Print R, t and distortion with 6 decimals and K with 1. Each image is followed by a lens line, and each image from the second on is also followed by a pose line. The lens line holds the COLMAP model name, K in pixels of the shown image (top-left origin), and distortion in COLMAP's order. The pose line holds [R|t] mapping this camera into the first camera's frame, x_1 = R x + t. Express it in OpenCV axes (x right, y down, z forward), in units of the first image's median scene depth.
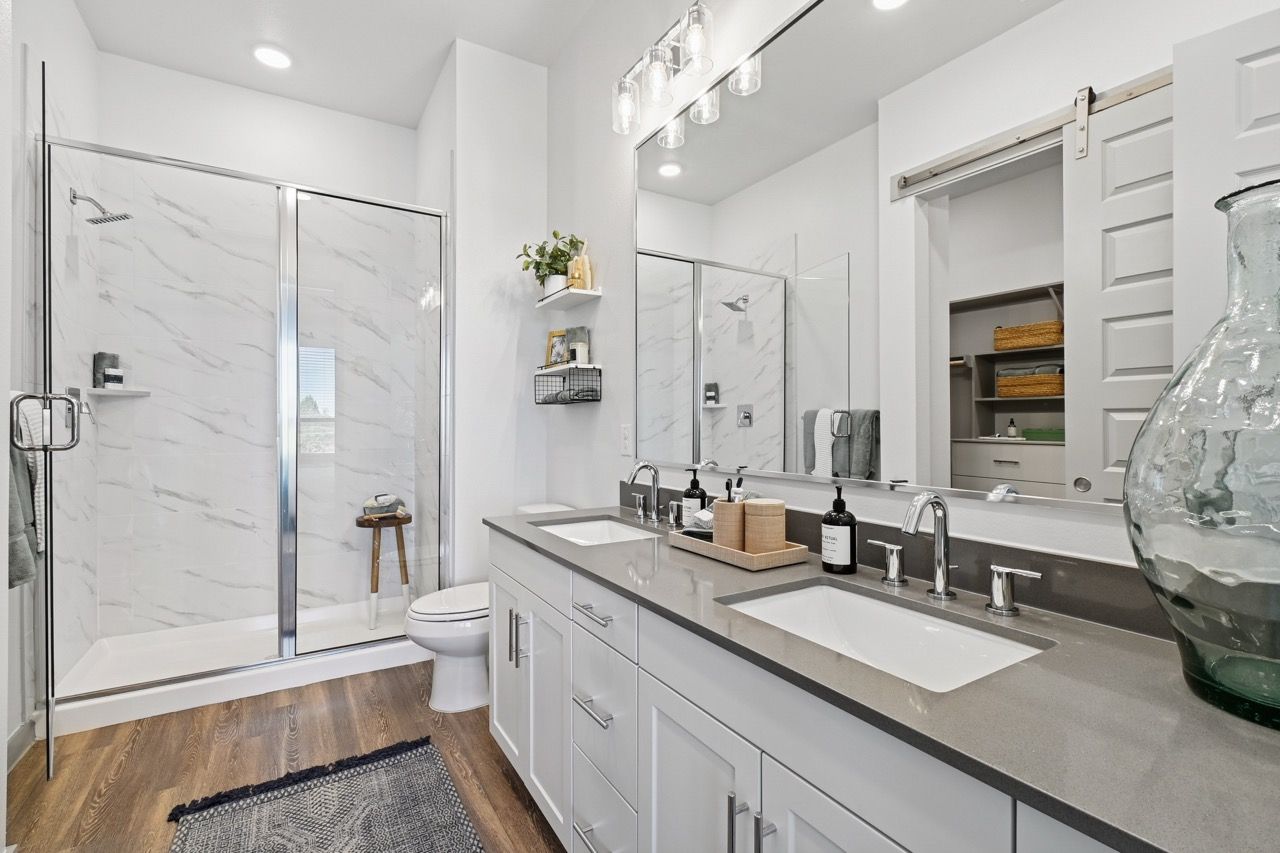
lens RADIAL K [[578.1, 0, 642.8], [0, 578.1, 424.7], [0, 0, 1]] dist [0.005262, -0.002074]
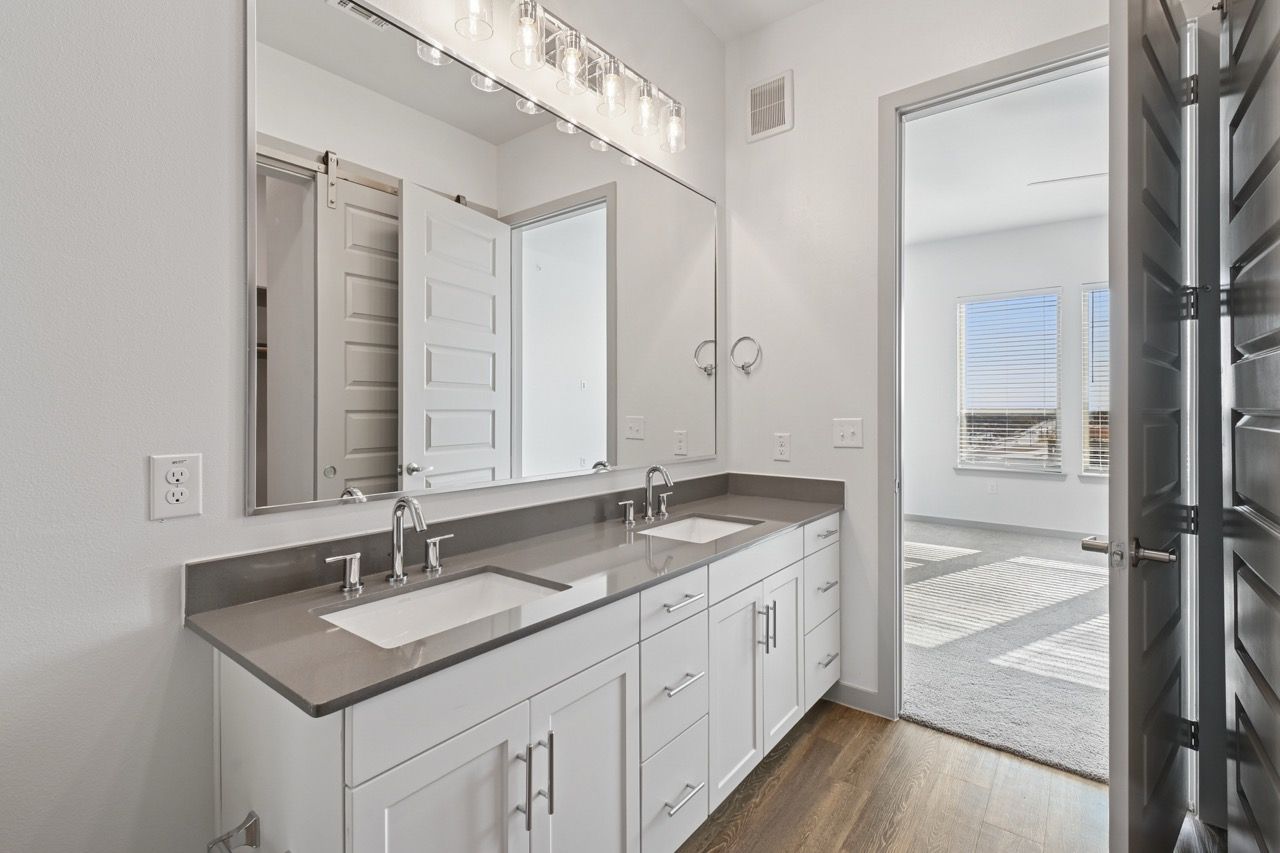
lens RADIAL K [[578.1, 0, 639.2], [0, 578.1, 424.6], [0, 0, 1]] dist [0.005262, -0.002074]
pose [[-0.353838, -0.005294, 0.935292, -0.762401], [-0.004467, 0.999982, 0.003971, -0.015016], [-0.935296, -0.002773, -0.353855, 1.033560]]
